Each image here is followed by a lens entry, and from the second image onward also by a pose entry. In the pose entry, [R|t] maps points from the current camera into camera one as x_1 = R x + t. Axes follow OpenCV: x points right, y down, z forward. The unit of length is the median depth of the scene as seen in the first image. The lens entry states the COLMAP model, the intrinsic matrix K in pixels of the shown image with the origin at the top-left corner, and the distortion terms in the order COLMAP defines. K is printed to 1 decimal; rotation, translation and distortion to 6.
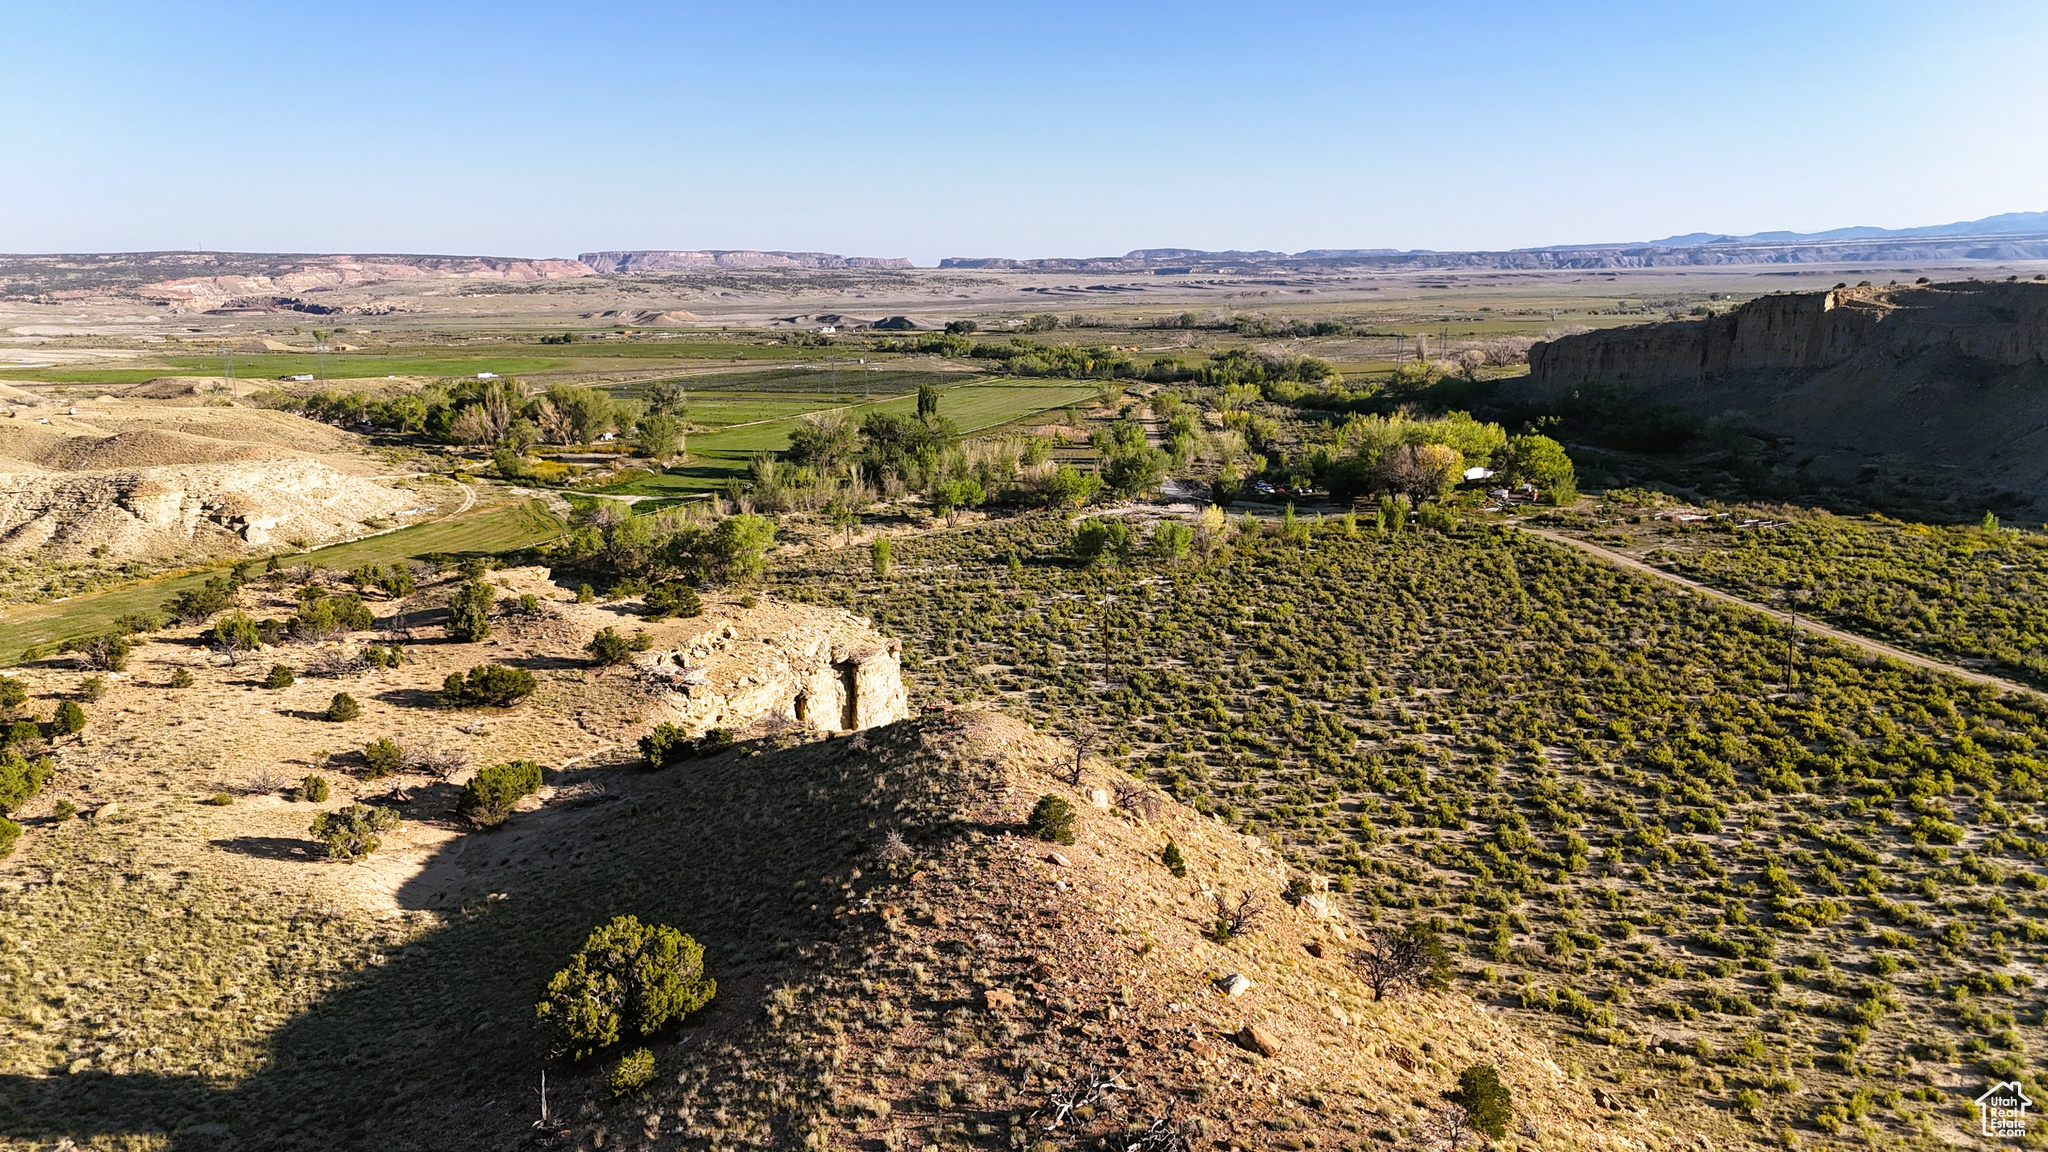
lens RADIAL K [[1511.4, 0, 1024.5], [0, 1511.4, 573.7], [0, 0, 1]] dist [0.076433, -0.069500]
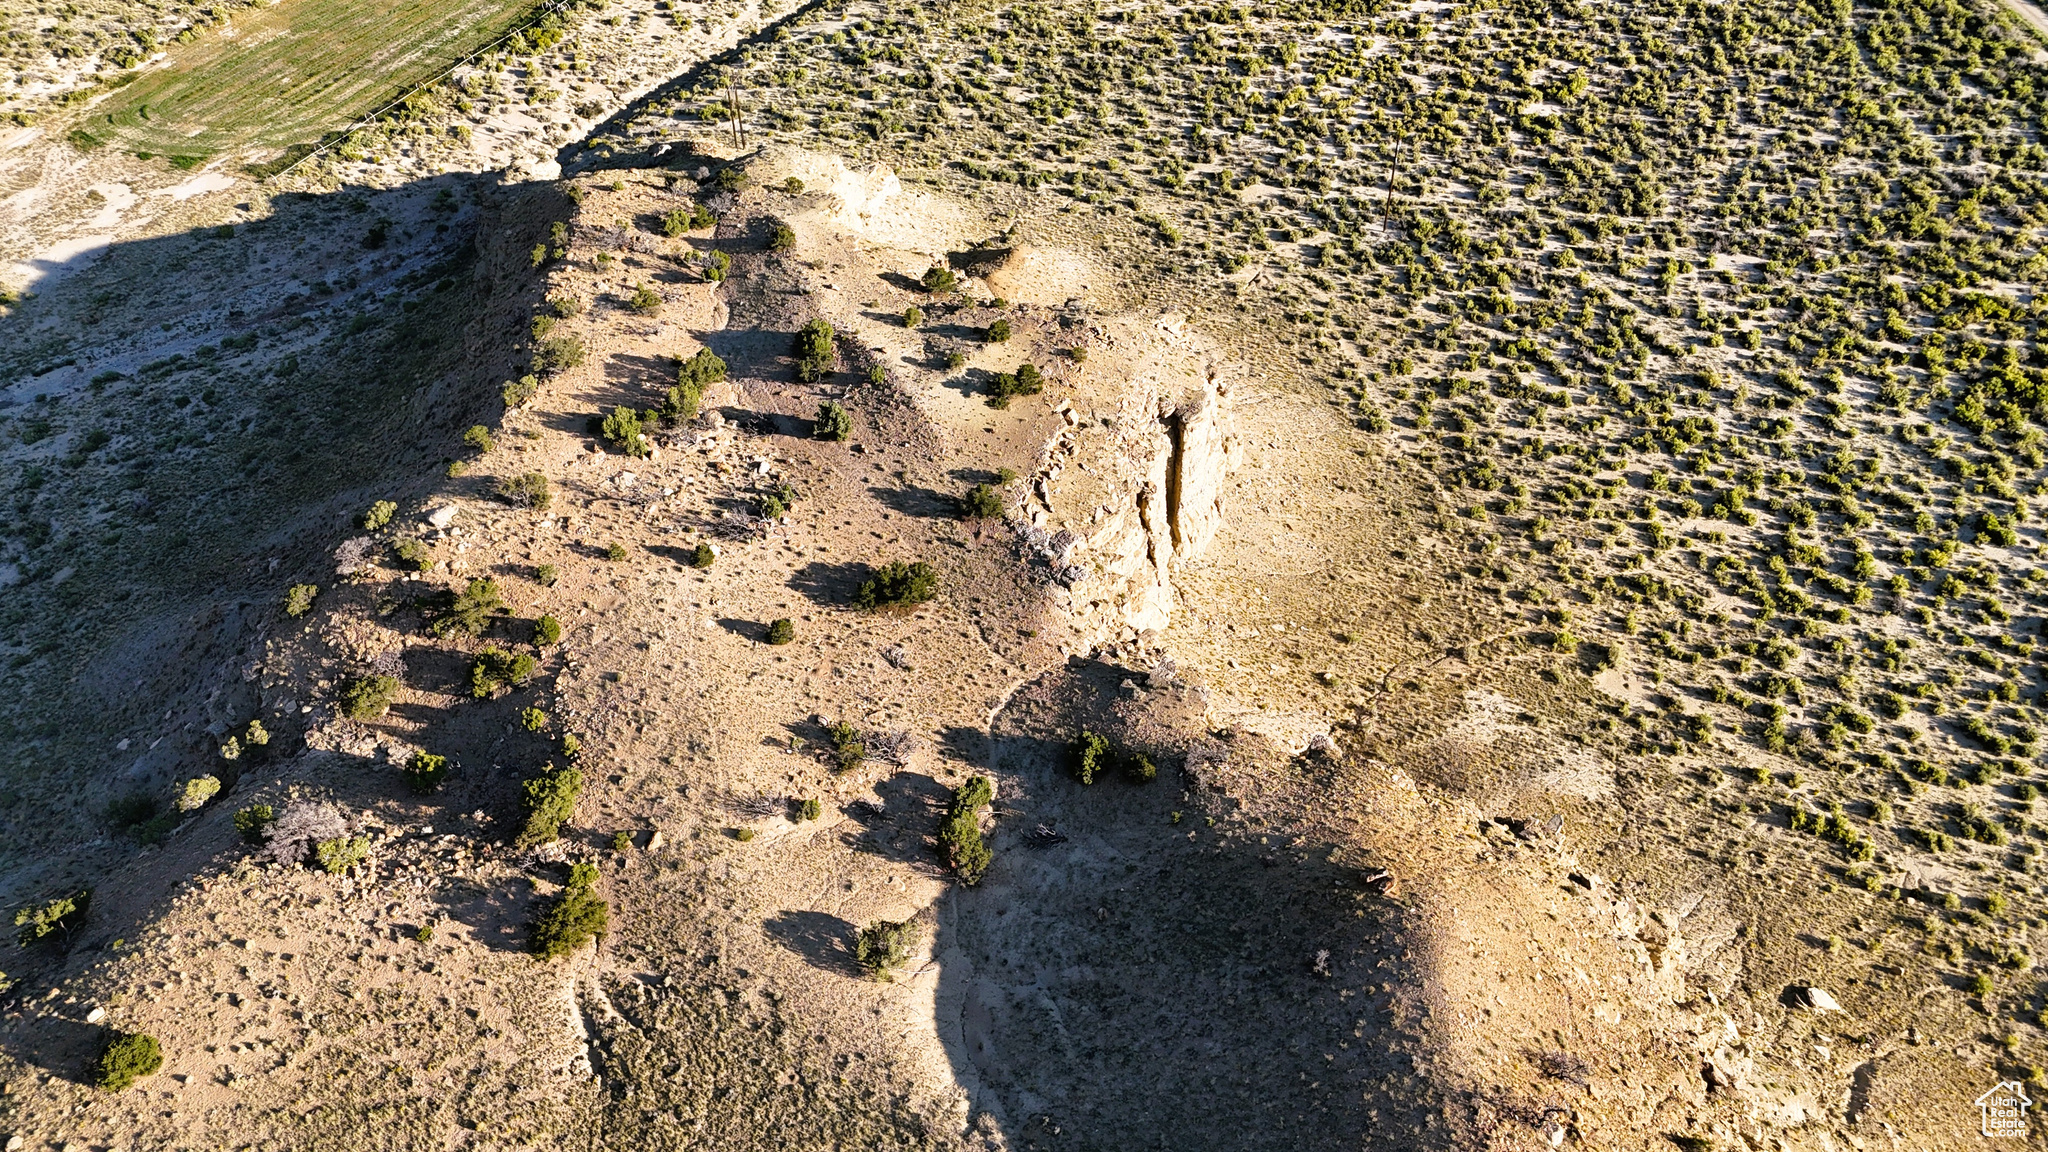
lens RADIAL K [[1511.4, 0, 1029.0], [0, 1511.4, 574.3], [0, 0, 1]] dist [0.076433, -0.069500]
pose [[0.995939, 0.058299, -0.068599, -0.094455], [-0.012854, 0.846275, 0.532591, -0.266086], [0.089103, -0.529547, 0.843588, 0.053116]]
